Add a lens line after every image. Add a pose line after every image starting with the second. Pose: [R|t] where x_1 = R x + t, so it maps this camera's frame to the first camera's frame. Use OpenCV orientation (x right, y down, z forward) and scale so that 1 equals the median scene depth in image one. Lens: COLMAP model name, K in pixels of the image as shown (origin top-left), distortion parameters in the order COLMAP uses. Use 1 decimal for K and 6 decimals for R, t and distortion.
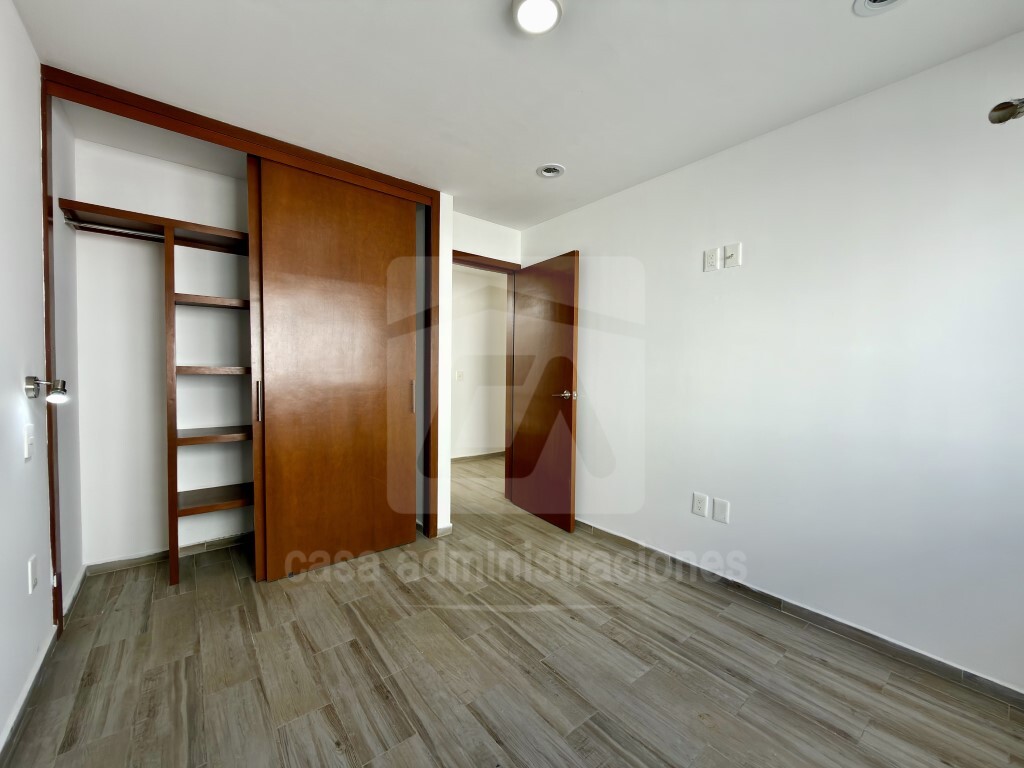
lens RADIAL K [[408.5, 0, 510.6], [0, 408.5, 383.8], [0, 0, 1]] dist [-0.000766, 0.000025]
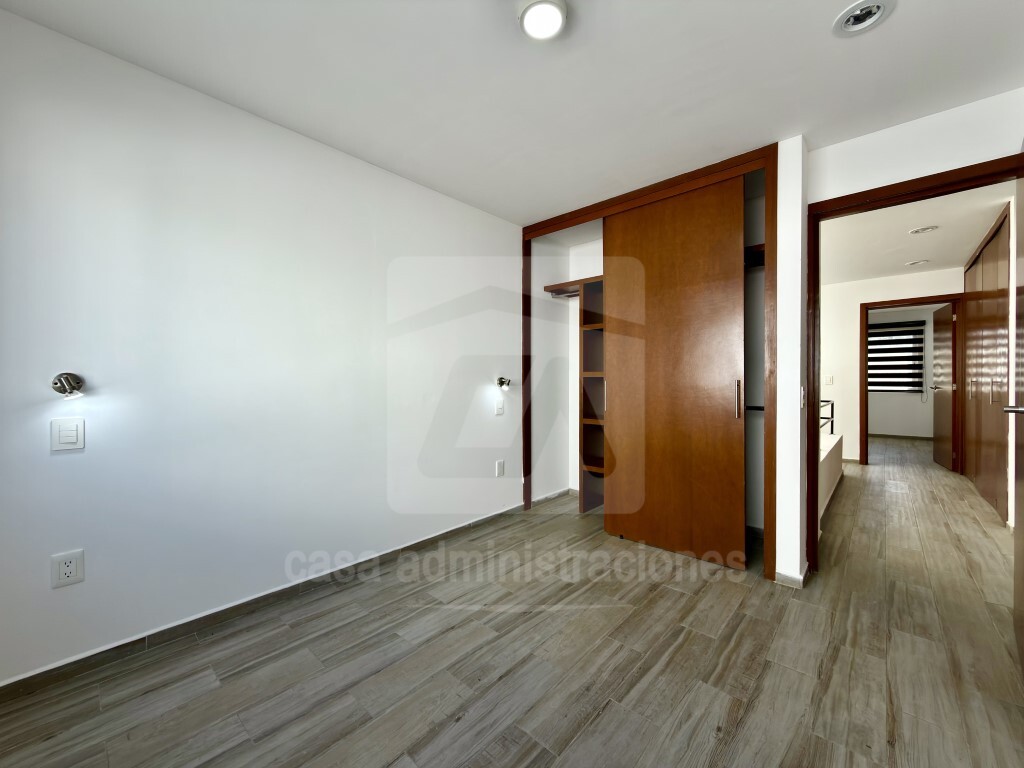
lens RADIAL K [[408.5, 0, 510.6], [0, 408.5, 383.8], [0, 0, 1]] dist [-0.000766, 0.000025]
pose [[0.151925, -0.006401, -0.988371, 0.924592], [-0.027888, 0.999553, -0.010760, 0.035007], [0.987999, 0.029199, 0.151678, 0.667548]]
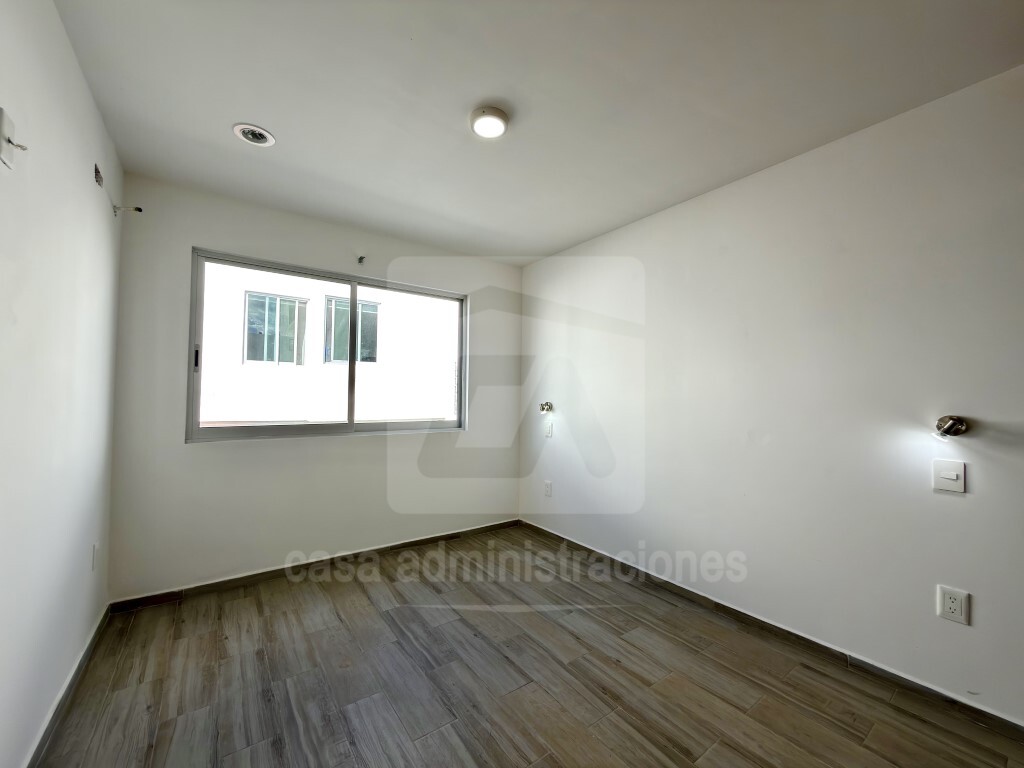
lens RADIAL K [[408.5, 0, 510.6], [0, 408.5, 383.8], [0, 0, 1]] dist [-0.000766, 0.000025]
pose [[-0.998368, -0.022570, 0.052459, -0.077888], [-0.022455, 0.999744, 0.002782, -0.070923], [-0.052508, 0.001599, -0.998619, 1.965383]]
